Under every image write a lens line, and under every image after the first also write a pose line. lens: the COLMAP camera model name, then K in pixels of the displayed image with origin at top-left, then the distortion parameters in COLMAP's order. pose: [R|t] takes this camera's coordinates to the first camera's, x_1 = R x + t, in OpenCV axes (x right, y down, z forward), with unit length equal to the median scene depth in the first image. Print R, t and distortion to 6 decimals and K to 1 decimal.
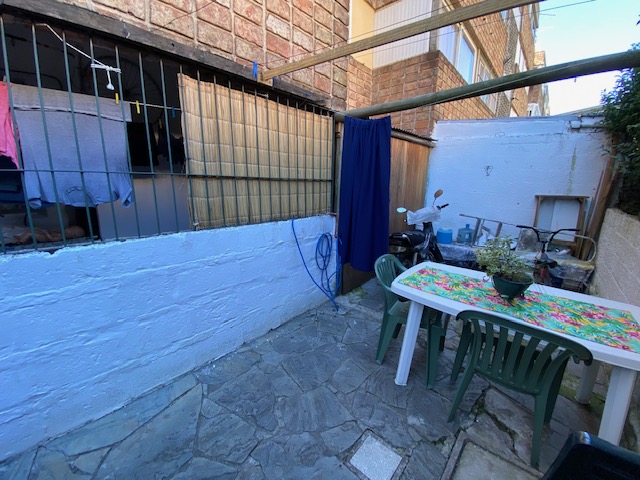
lens RADIAL K [[259.5, 0, 320.0], [0, 259.5, 240.0], [0, 0, 1]] dist [0.017413, -0.019562]
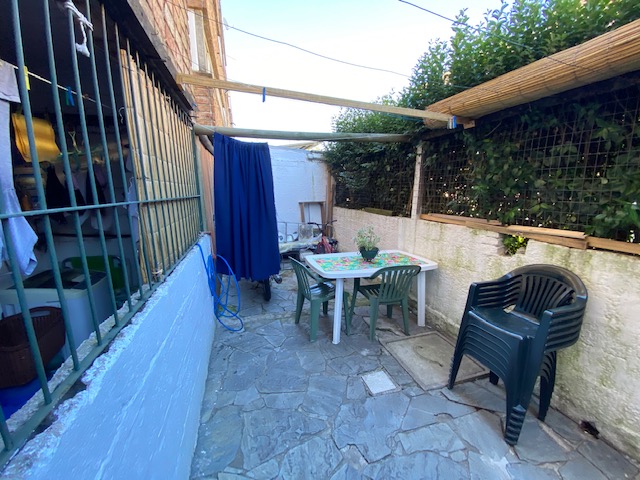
lens RADIAL K [[259.5, 0, 320.0], [0, 259.5, 240.0], [0, 0, 1]] dist [0.017413, -0.019562]
pose [[0.524004, -0.175586, 0.833420, -0.850844], [0.206030, 0.975590, 0.076000, -0.109369], [-0.826421, 0.131885, 0.547389, 0.273505]]
